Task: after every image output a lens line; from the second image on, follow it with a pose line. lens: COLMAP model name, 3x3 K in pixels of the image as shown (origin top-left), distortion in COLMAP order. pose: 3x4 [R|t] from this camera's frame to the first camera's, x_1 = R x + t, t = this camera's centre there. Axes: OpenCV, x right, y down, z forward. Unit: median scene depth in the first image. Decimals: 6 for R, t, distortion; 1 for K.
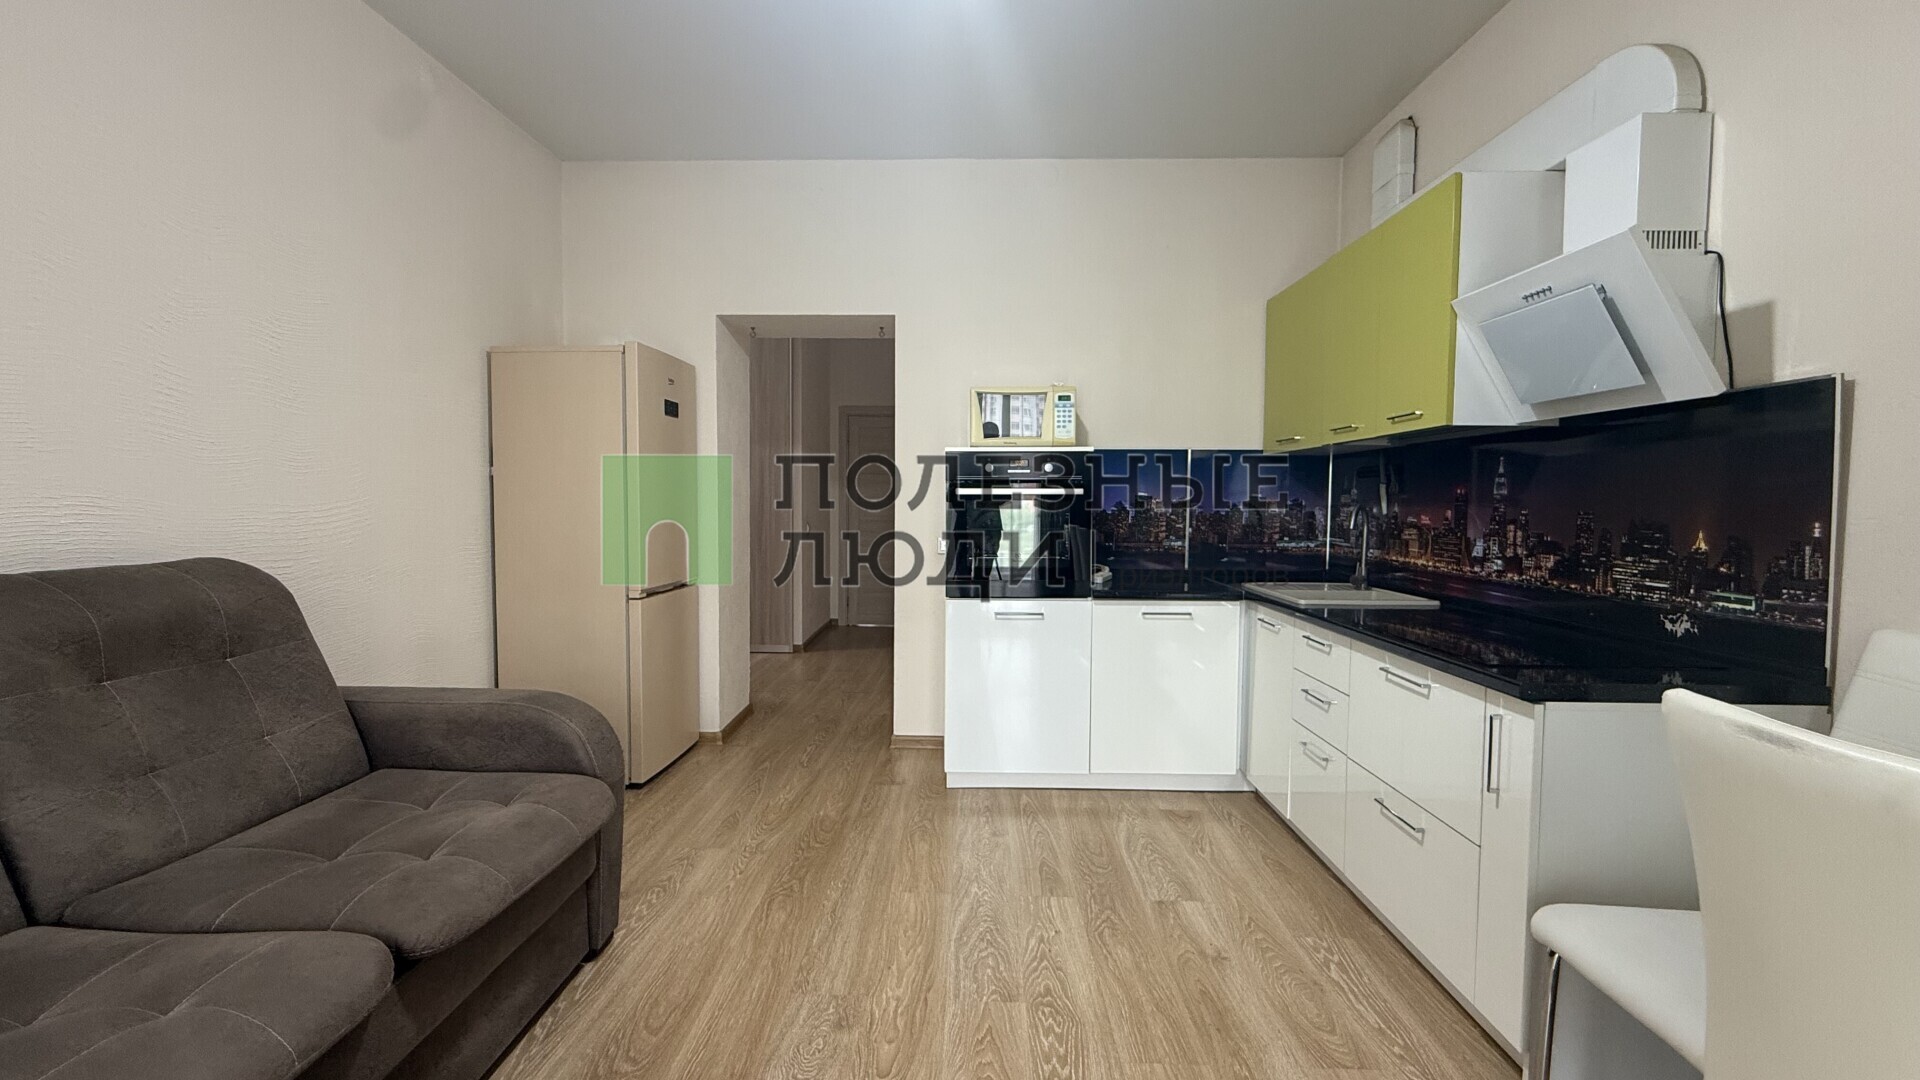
lens RADIAL K [[765.8, 0, 954.5], [0, 765.8, 536.7], [0, 0, 1]] dist [-0.000913, -0.000090]
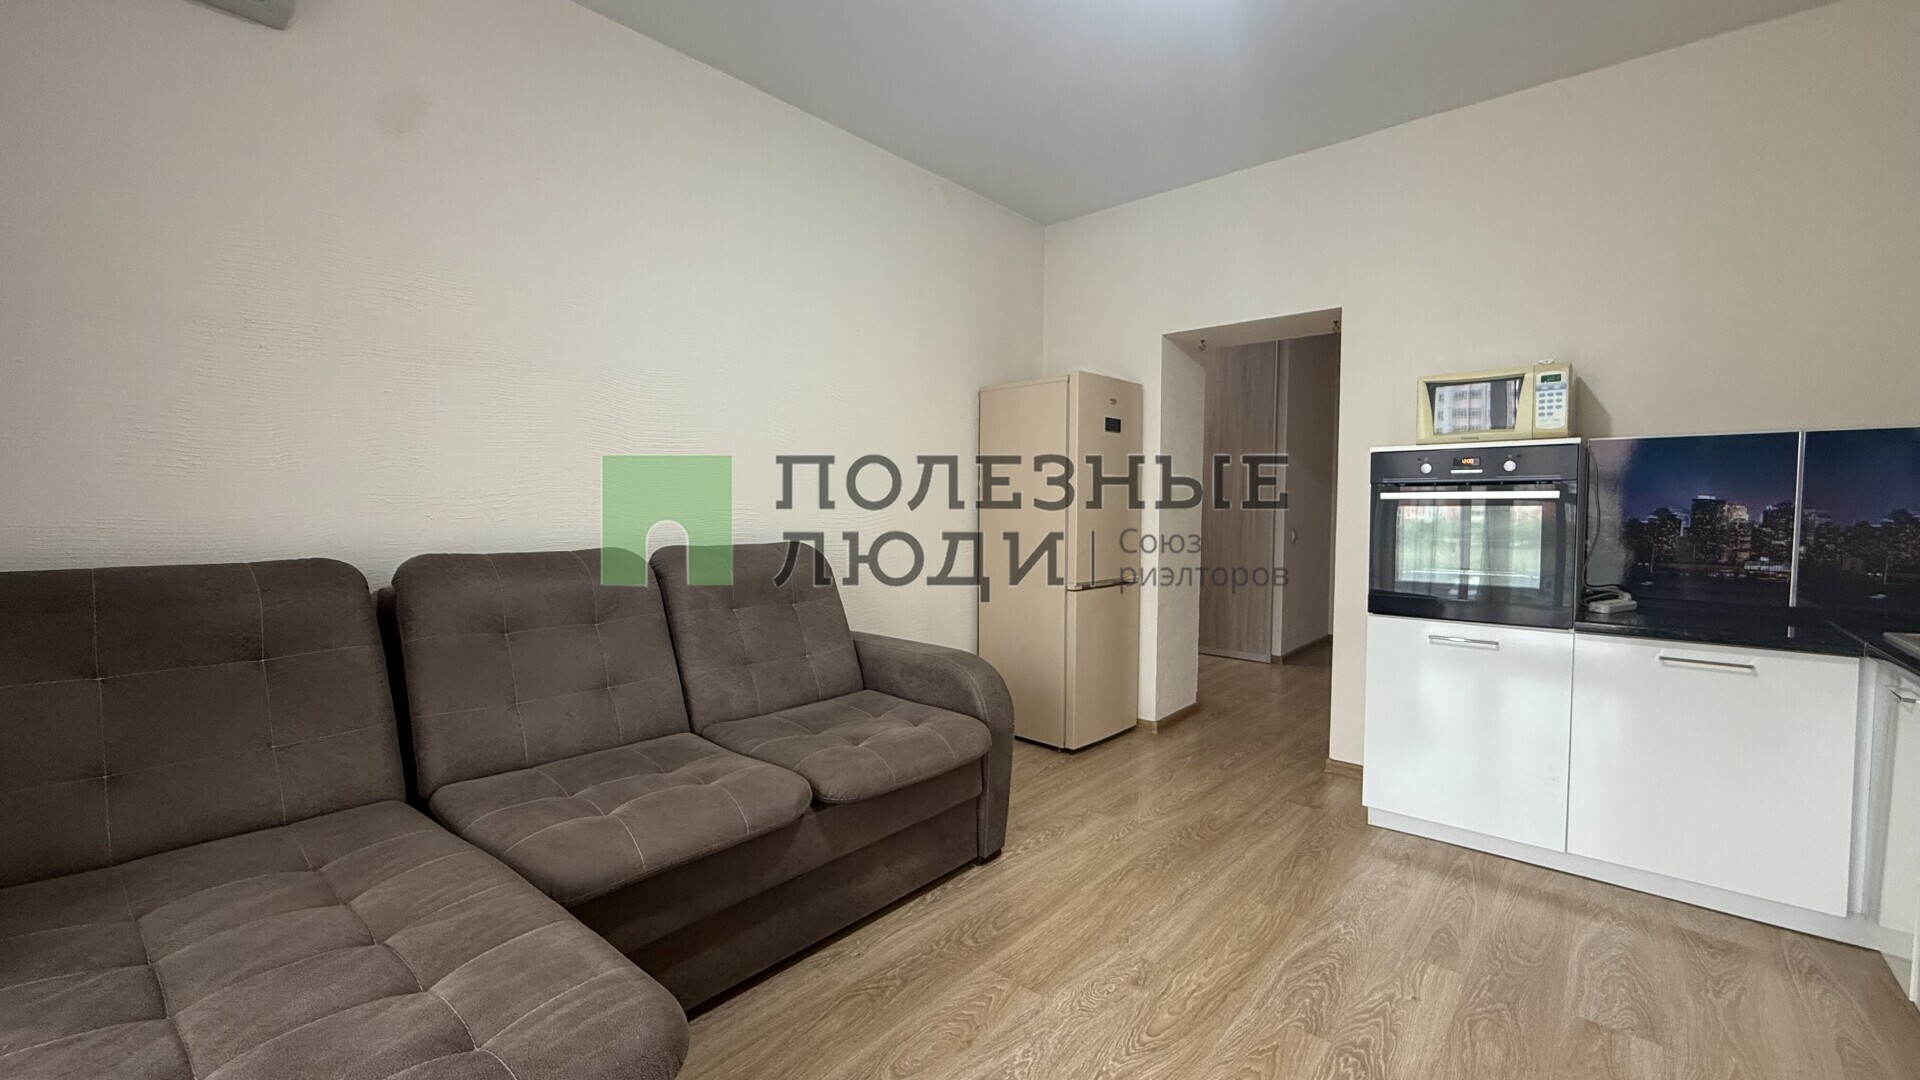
lens RADIAL K [[765.8, 0, 954.5], [0, 765.8, 536.7], [0, 0, 1]] dist [-0.000913, -0.000090]
pose [[0.766449, 0.024701, -0.641830, 0.234772], [-0.030625, 0.999529, 0.001896, 0.002757], [0.641575, 0.018203, 0.766844, -0.015352]]
